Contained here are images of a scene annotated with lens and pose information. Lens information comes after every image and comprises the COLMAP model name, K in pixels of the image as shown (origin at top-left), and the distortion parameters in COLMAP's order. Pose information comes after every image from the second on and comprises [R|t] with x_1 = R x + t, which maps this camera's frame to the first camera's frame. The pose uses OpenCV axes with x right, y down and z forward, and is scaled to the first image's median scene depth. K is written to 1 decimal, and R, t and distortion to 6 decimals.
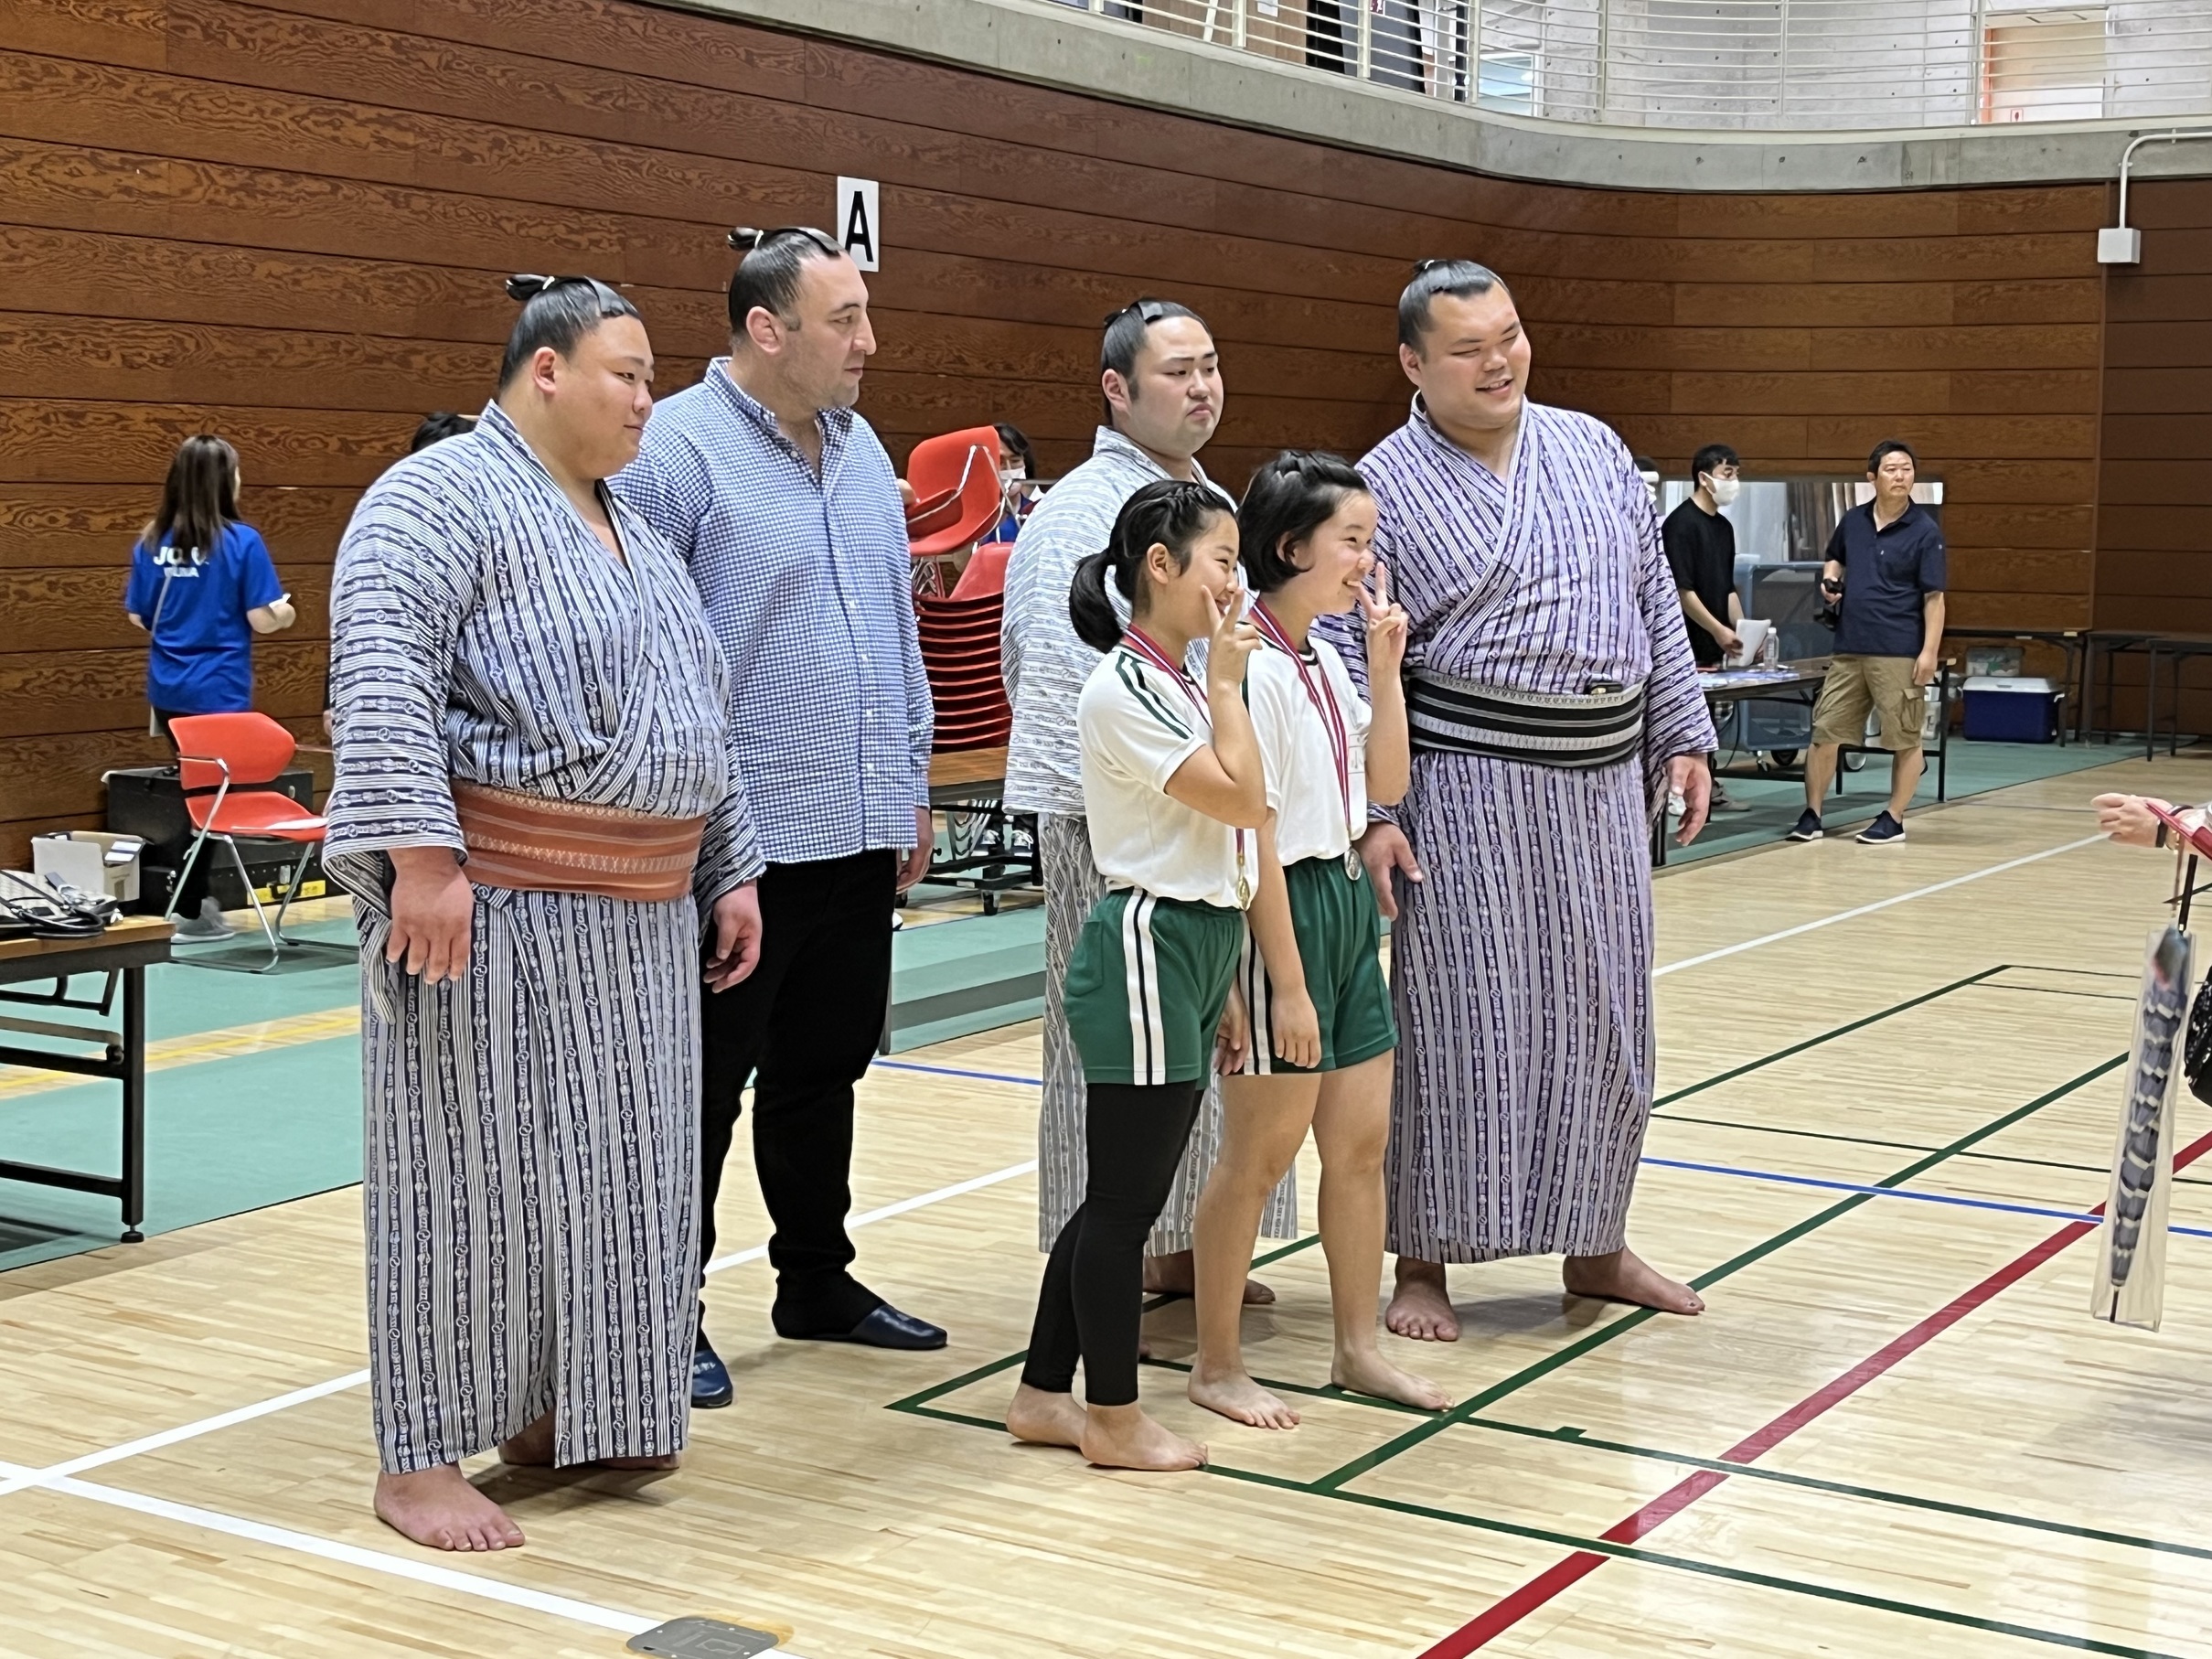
lens RADIAL K [[3265.5, 0, 1106.0], [0, 3265.5, 829.5], [0, 0, 1]] dist [0.141112, -0.534423]
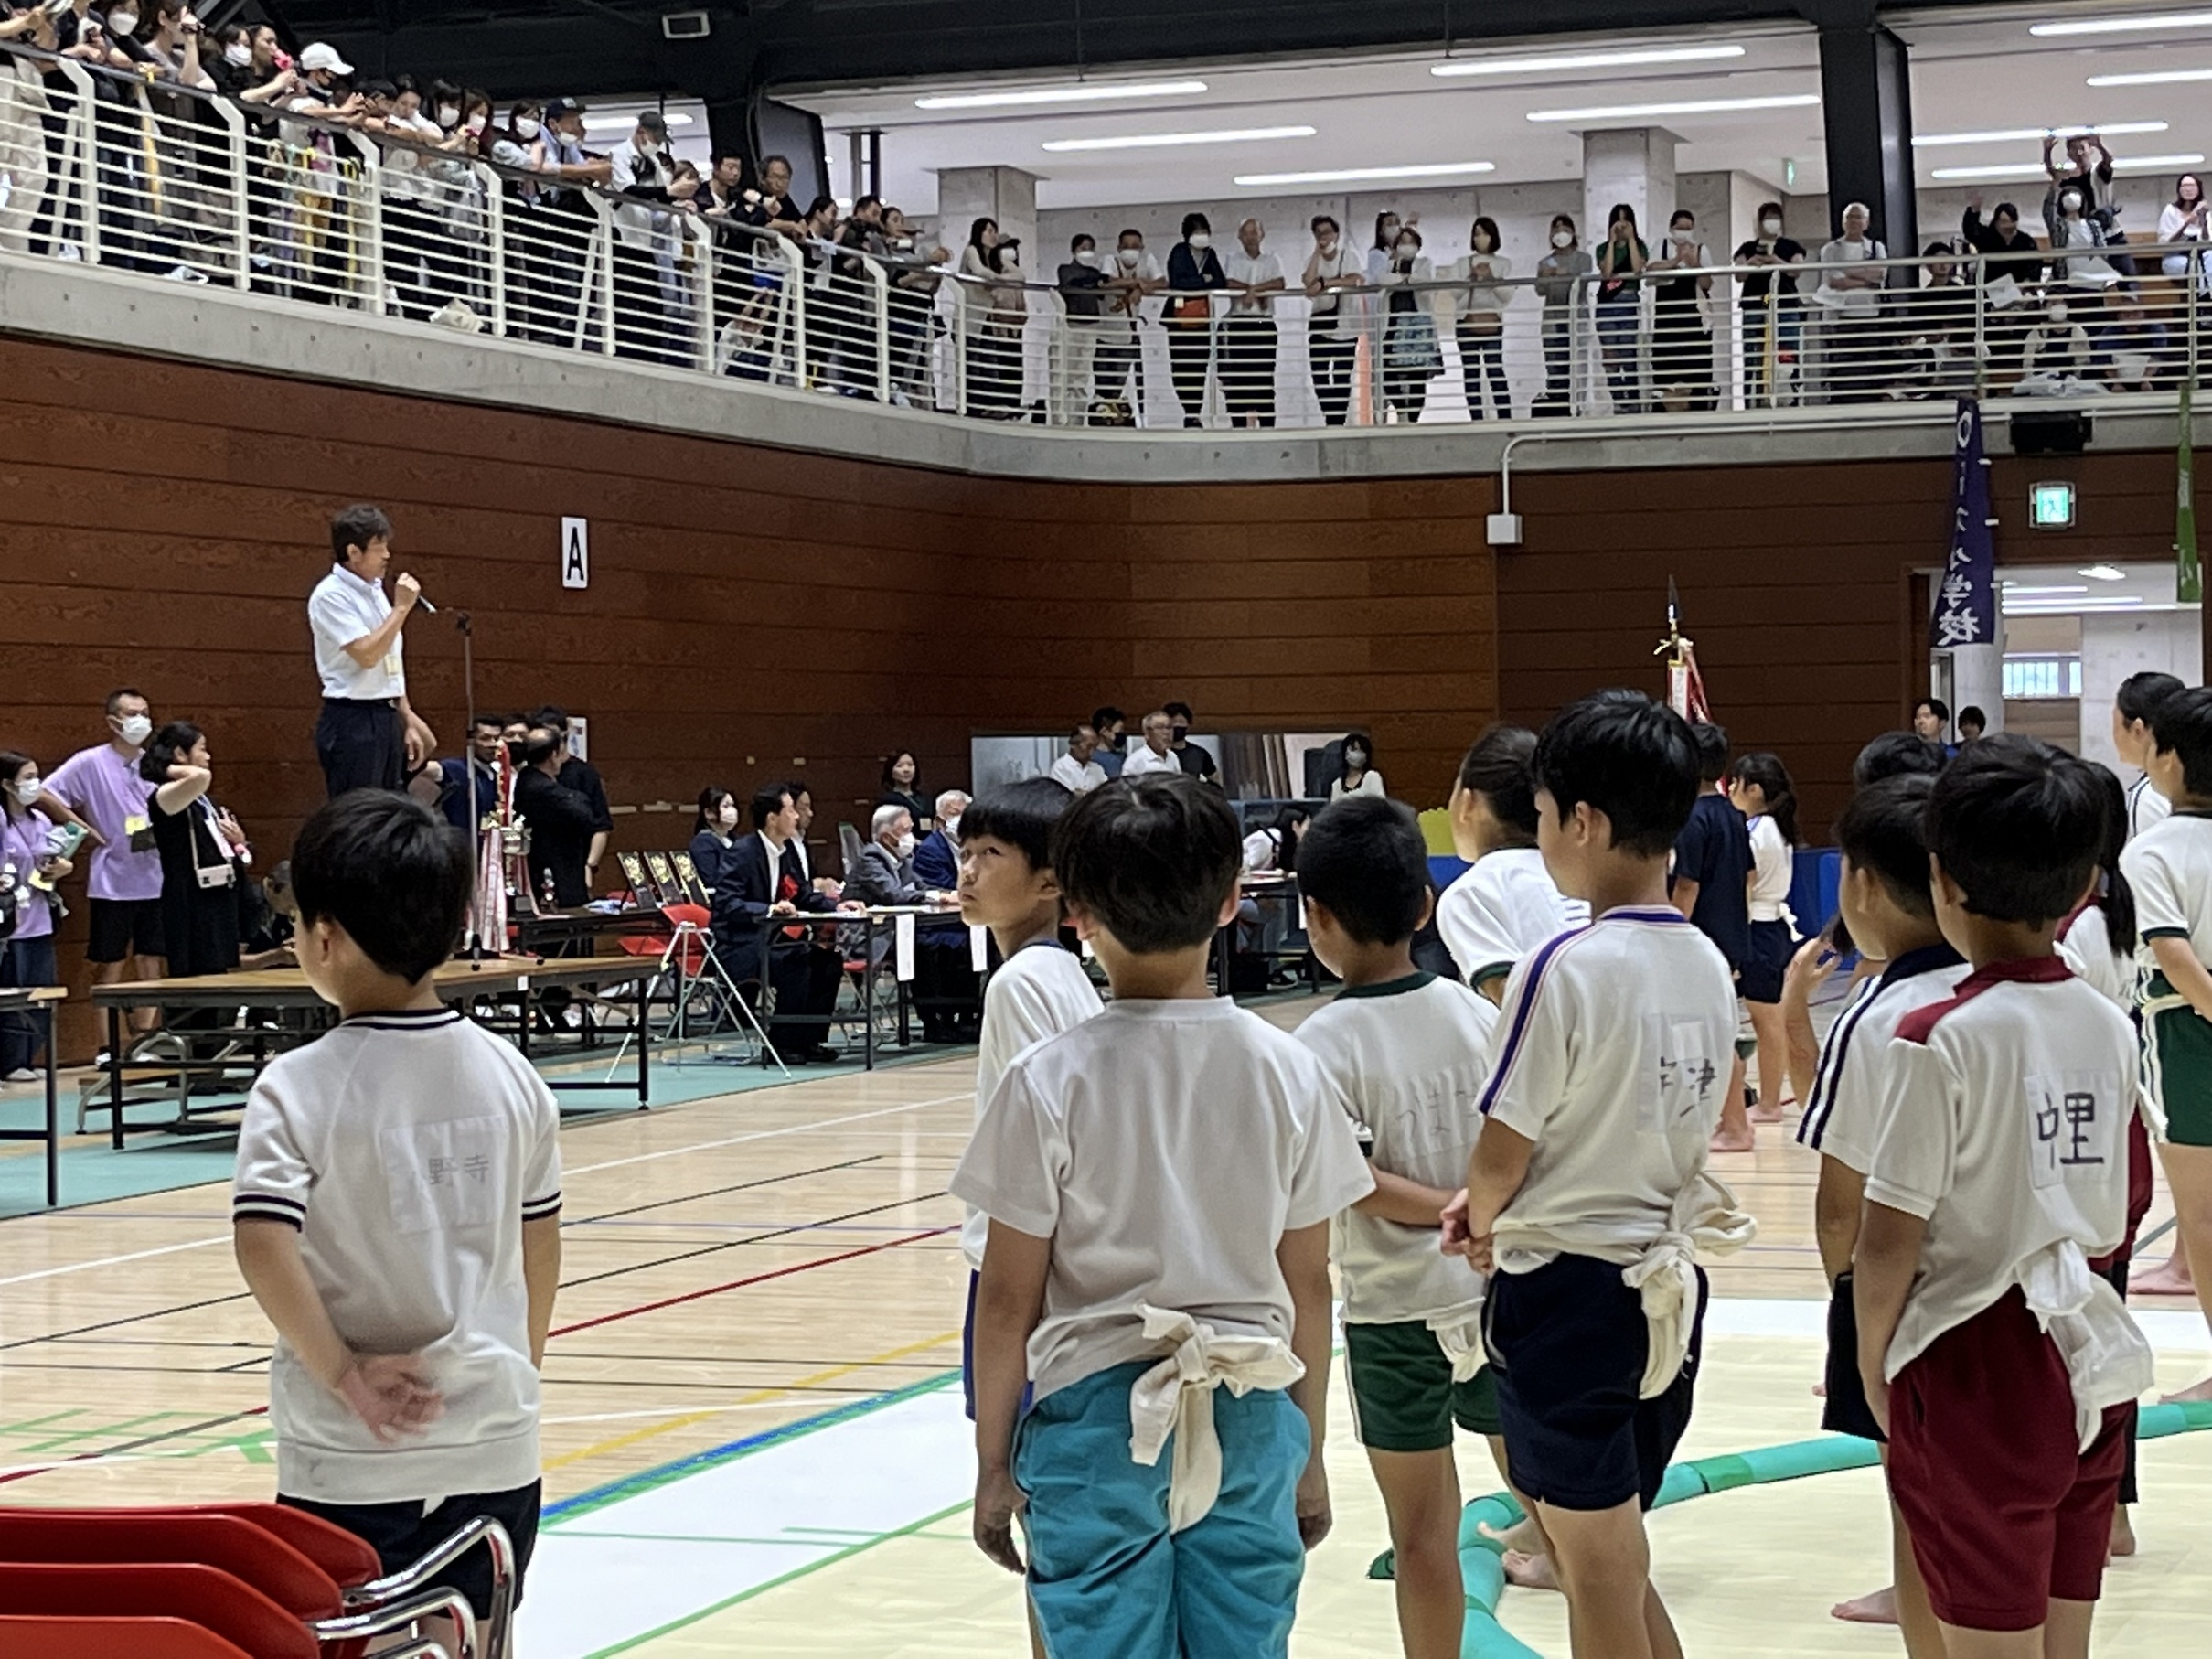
lens RADIAL K [[4872.3, 0, 1106.0], [0, 4872.3, 829.5], [0, 0, 1]] dist [0.002331, -0.040454]
pose [[0.976287, -0.028697, 0.214570, -0.206273], [0.047745, 0.995311, -0.084124, 0.068478], [-0.211150, 0.092374, 0.973079, -0.647870]]
